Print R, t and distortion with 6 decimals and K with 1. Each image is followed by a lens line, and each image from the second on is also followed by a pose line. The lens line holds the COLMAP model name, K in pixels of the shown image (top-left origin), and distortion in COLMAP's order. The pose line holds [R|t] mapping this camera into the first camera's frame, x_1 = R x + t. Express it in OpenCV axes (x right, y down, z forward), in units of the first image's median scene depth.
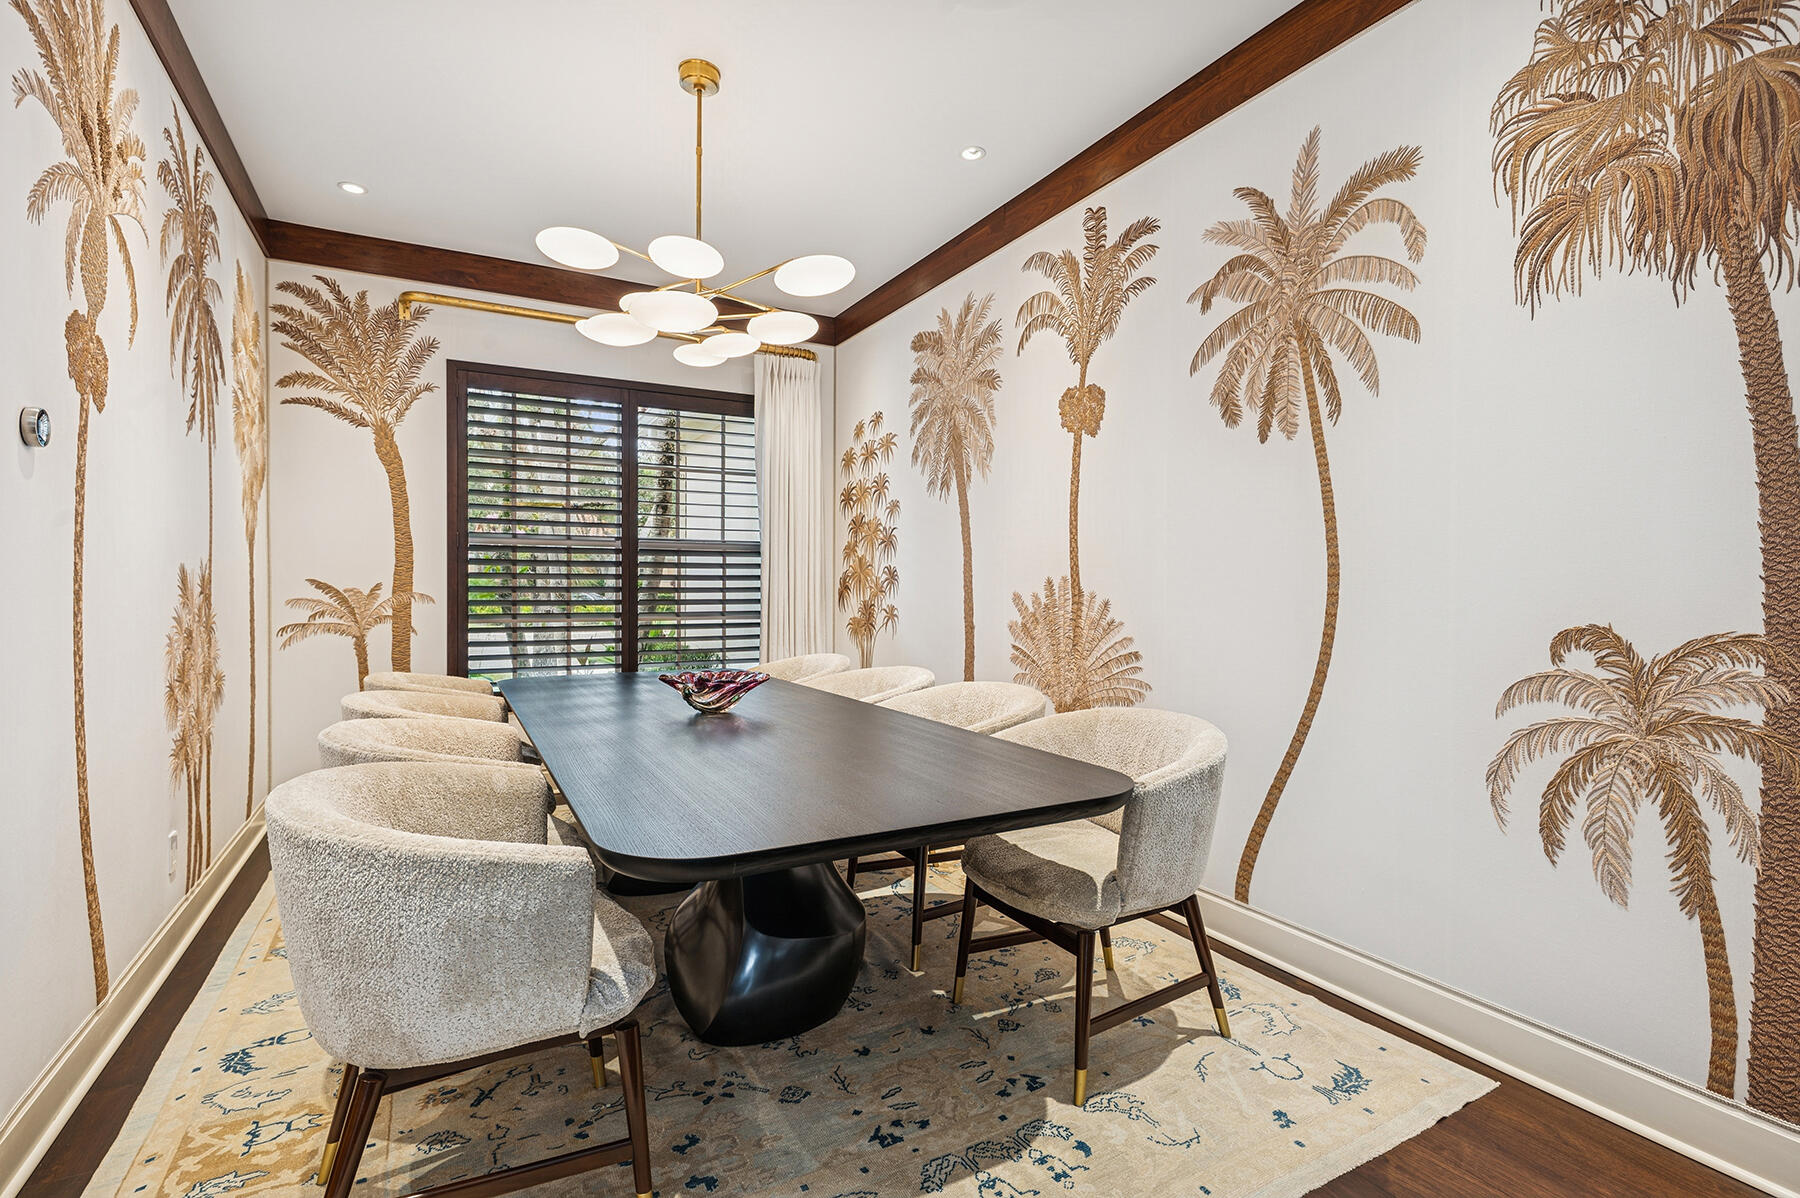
lens RADIAL K [[849.5, 0, 901.0], [0, 849.5, 591.2], [0, 0, 1]] dist [0.015736, 0.000280]
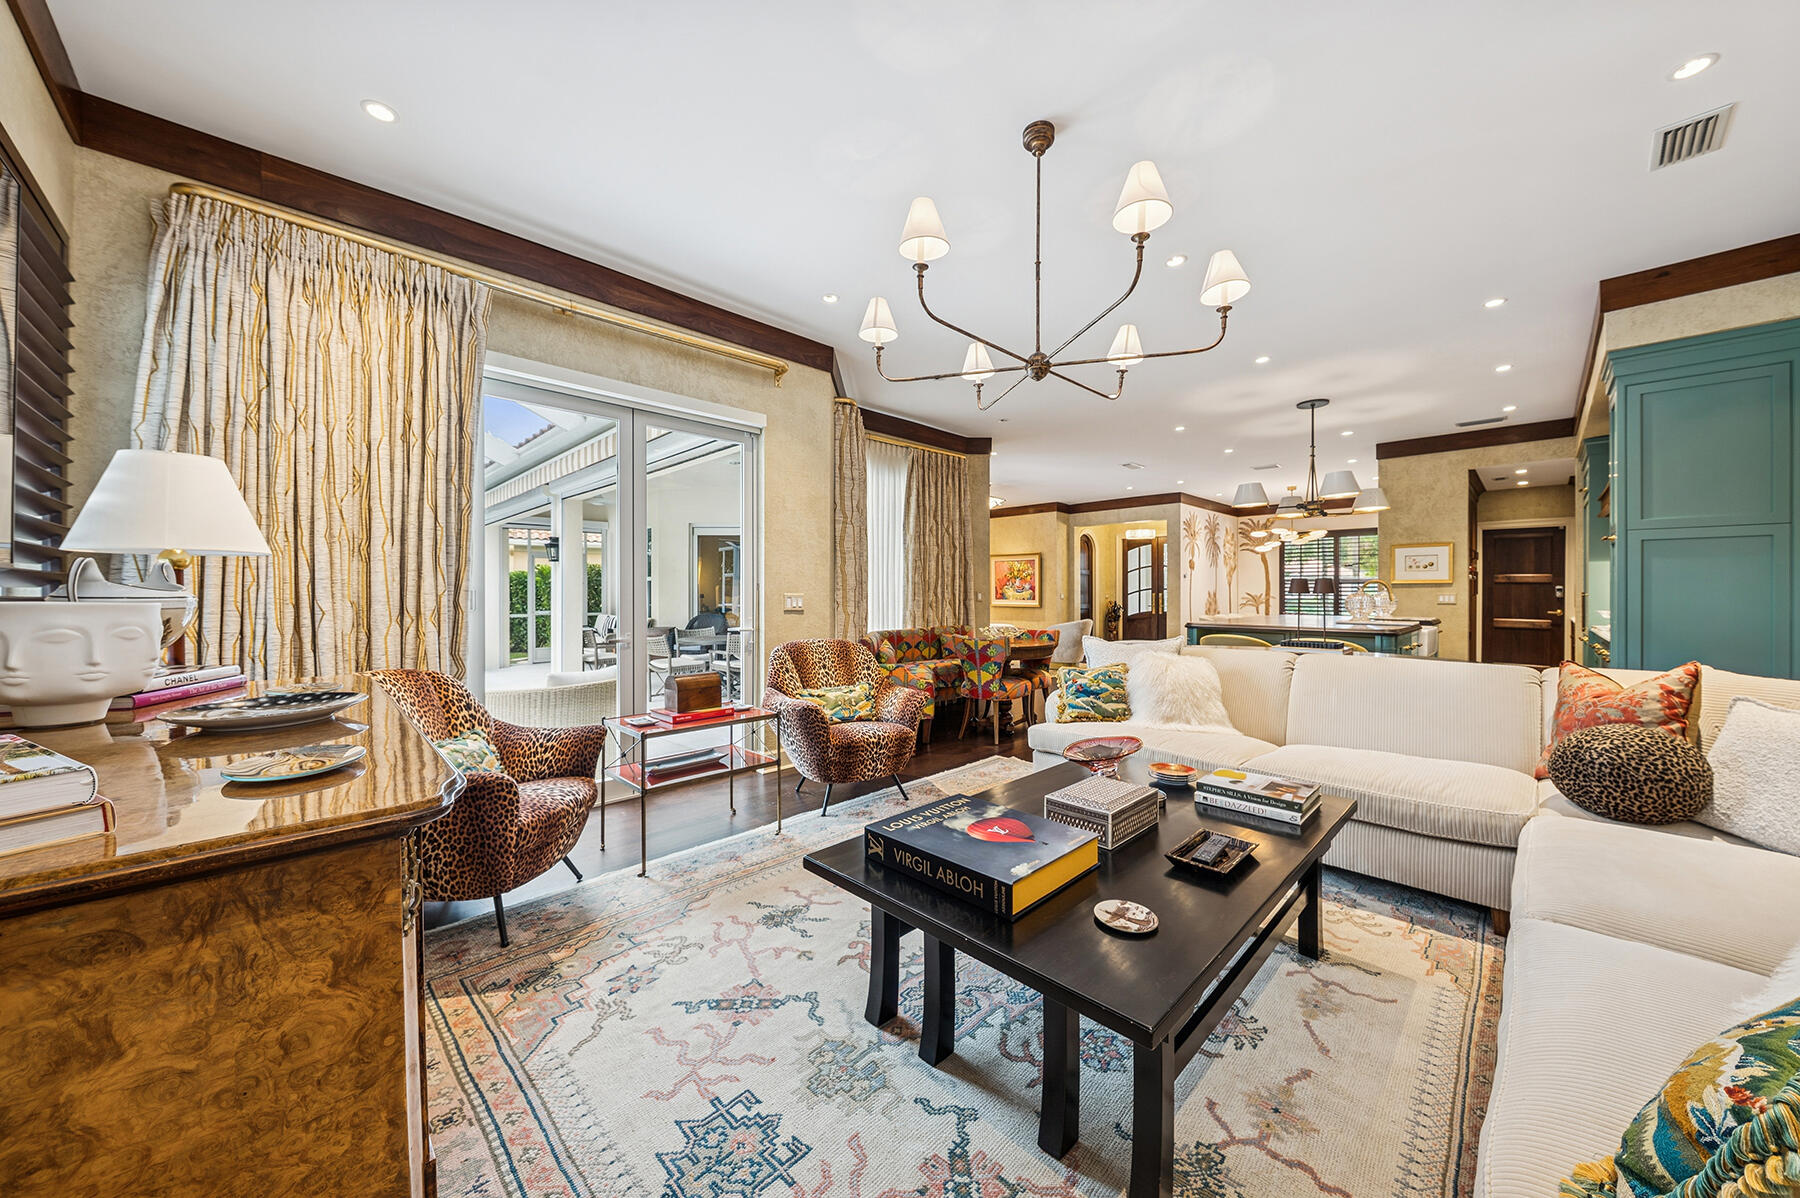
lens RADIAL K [[623.8, 0, 897.9], [0, 623.8, 597.6], [0, 0, 1]] dist [-0.009880, -0.000730]
pose [[0.273348, 0.000280, -0.961915, 1.719675], [-0.006645, 0.999977, -0.001598, 0.024776], [0.961892, 0.006829, 0.273343, -1.418954]]
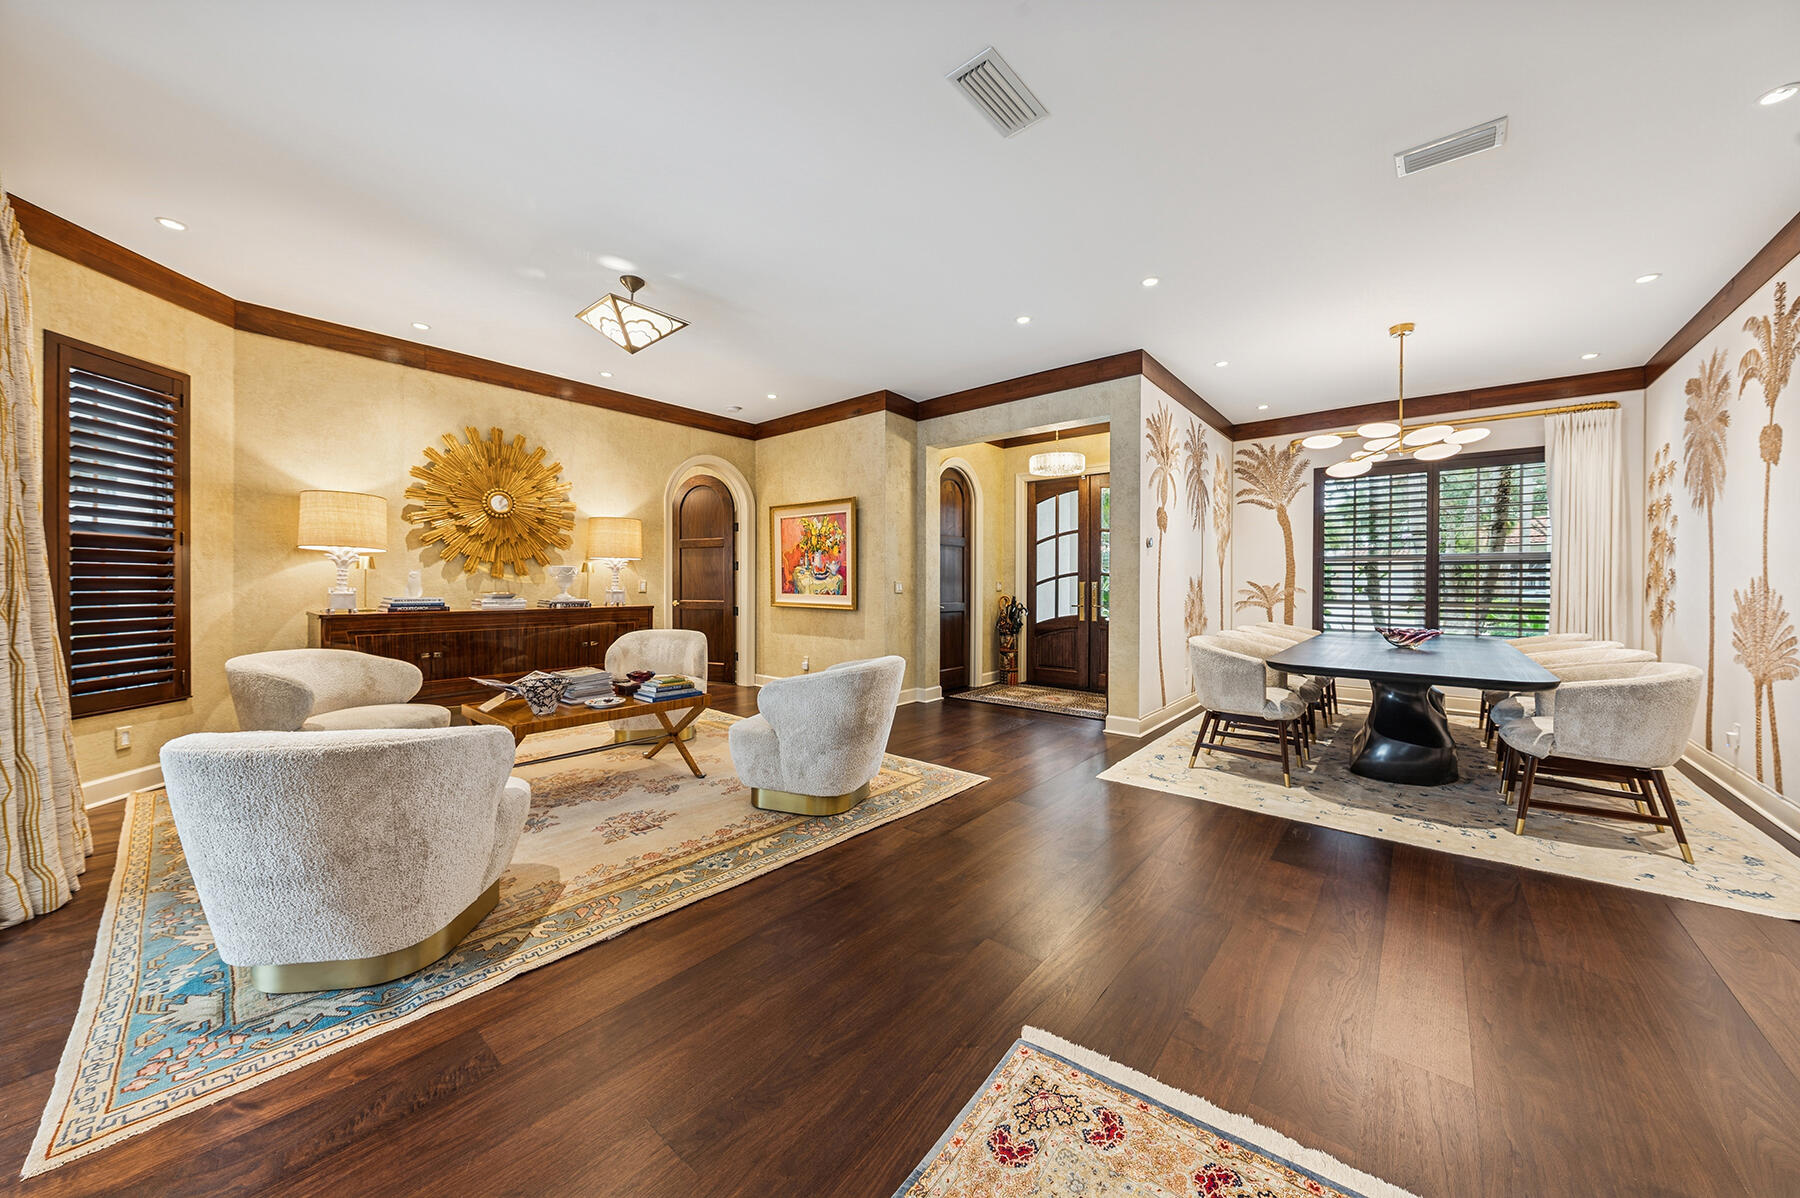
lens RADIAL K [[623.8, 0, 892.3], [0, 623.8, 589.1], [0, 0, 1]] dist [-0.009880, -0.000730]
pose [[0.355741, 0.006912, -0.934559, 0.486758], [-0.007866, 0.999959, 0.004402, 0.006076], [0.934552, 0.005785, 0.355781, -0.434751]]
